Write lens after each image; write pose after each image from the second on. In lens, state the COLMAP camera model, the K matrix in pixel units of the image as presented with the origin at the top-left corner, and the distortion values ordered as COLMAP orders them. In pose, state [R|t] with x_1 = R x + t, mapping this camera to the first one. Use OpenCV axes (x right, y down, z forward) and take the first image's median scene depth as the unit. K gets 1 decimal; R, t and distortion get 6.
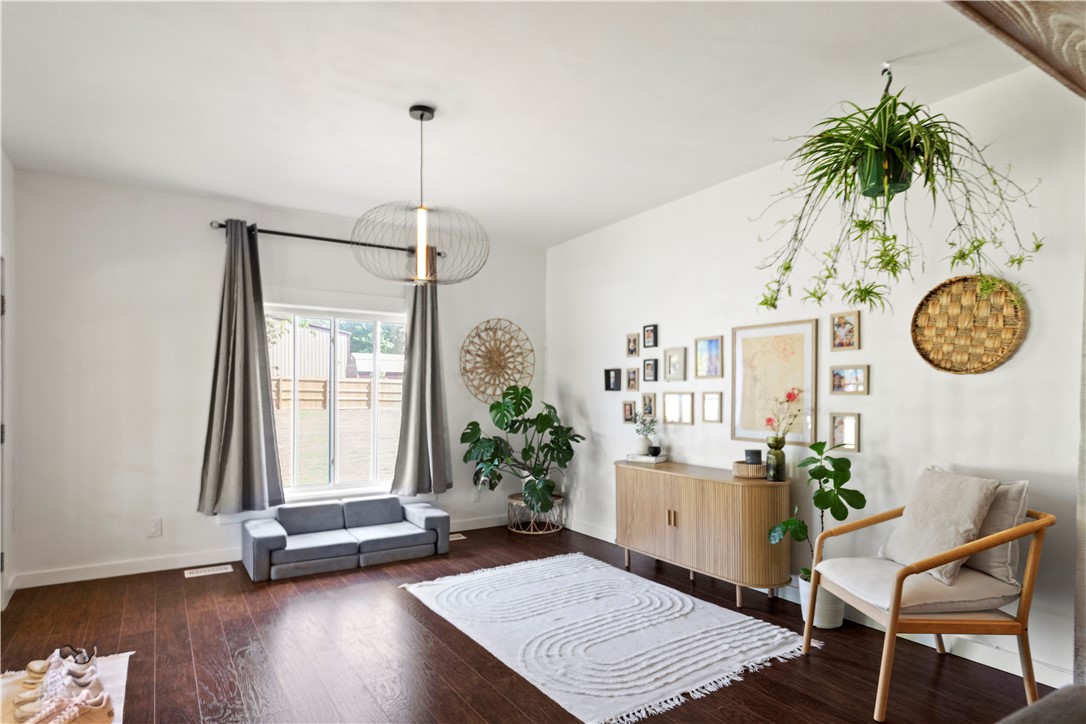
lens RADIAL K [[594.7, 0, 539.8], [0, 594.7, 398.9], [0, 0, 1]] dist [-0.000806, -0.001030]
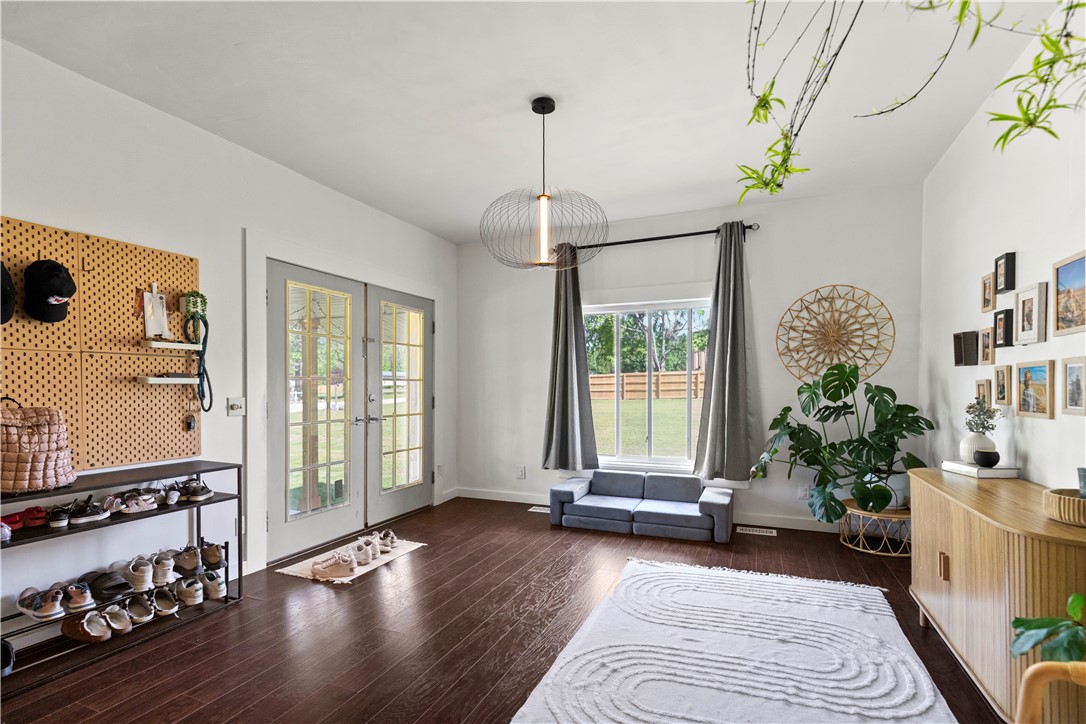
lens RADIAL K [[514.2, 0, 541.8], [0, 514.2, 394.4], [0, 0, 1]] dist [0.005084, -0.000952]
pose [[0.565878, 0.007369, -0.824456, 0.361461], [-0.000952, 0.999965, 0.008284, 0.015974], [0.824488, -0.003903, 0.565866, 0.304513]]
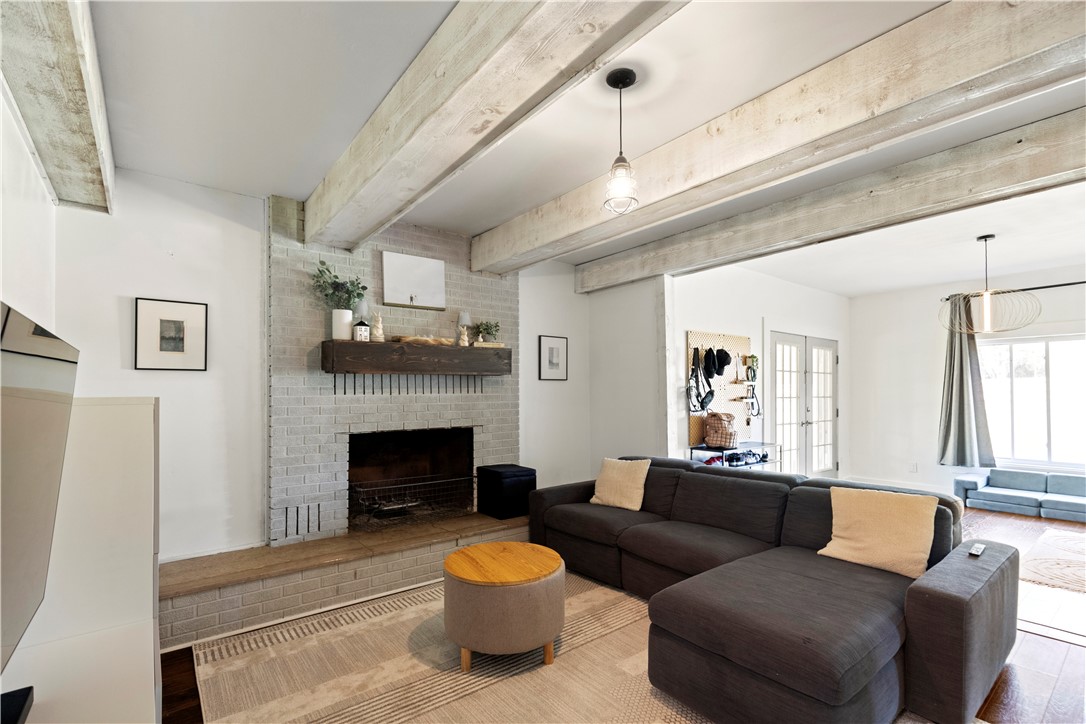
lens RADIAL K [[502.3, 0, 542.9], [0, 502.3, 384.9], [0, 0, 1]] dist [0.000519, -0.000490]
pose [[0.099205, -0.024038, -0.994777, 0.740275], [-0.004950, 0.999684, -0.024650, 0.000450], [0.995055, 0.007370, 0.099054, -0.293488]]
